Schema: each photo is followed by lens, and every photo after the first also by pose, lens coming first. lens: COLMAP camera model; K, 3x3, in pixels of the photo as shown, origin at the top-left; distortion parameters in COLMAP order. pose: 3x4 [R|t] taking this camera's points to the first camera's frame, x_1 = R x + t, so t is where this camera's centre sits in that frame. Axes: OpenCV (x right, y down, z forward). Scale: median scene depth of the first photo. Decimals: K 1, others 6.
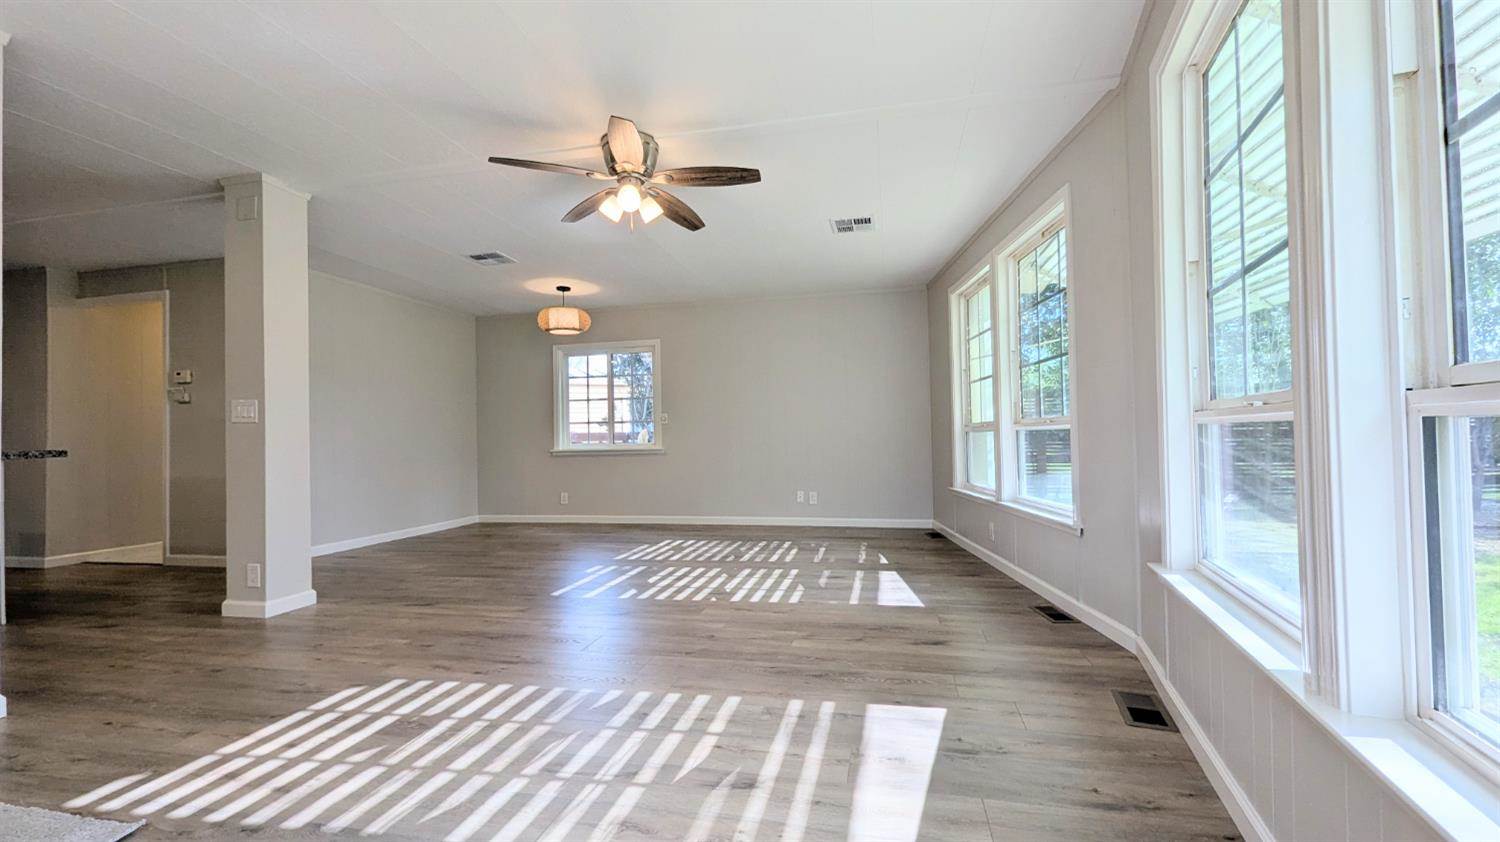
lens RADIAL K [[622.1, 0, 754.7], [0, 622.1, 428.3], [0, 0, 1]] dist [-0.002544, 0.000209]
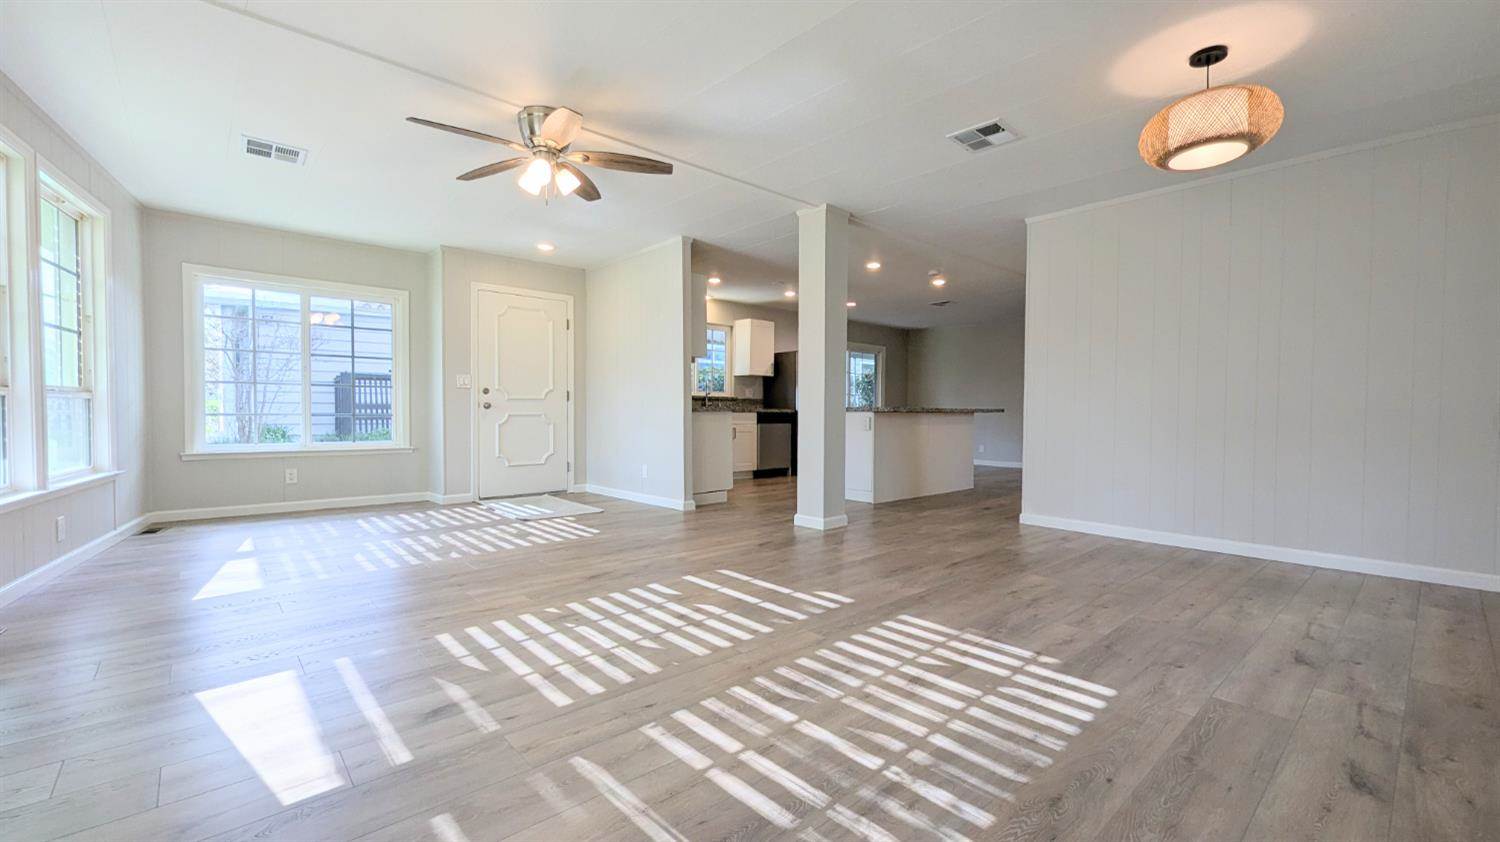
lens RADIAL K [[622.1, 0, 754.7], [0, 622.1, 428.3], [0, 0, 1]] dist [-0.002544, 0.000209]
pose [[-0.577857, 0.040411, -0.815137, 0.381915], [0.012344, 0.999092, 0.040780, 0.021745], [0.816045, 0.013503, -0.577831, 1.545512]]
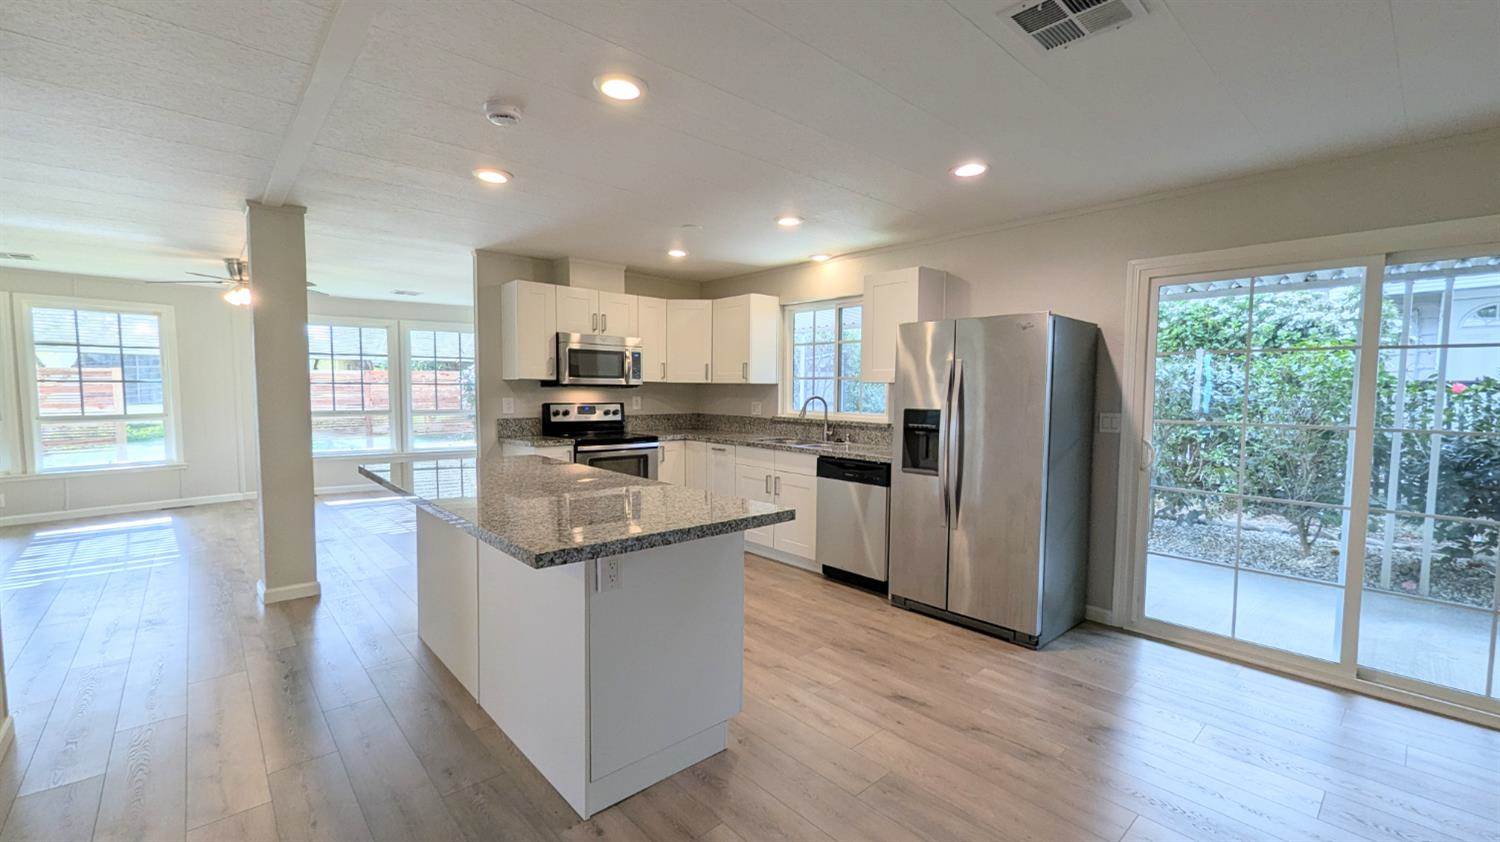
lens RADIAL K [[622.1, 0, 754.7], [0, 622.1, 428.3], [0, 0, 1]] dist [-0.002544, 0.000209]
pose [[-0.814660, -0.022941, 0.579485, -1.936747], [0.003423, 0.999010, 0.044361, -0.046327], [-0.579929, 0.038123, -0.813774, 1.306810]]
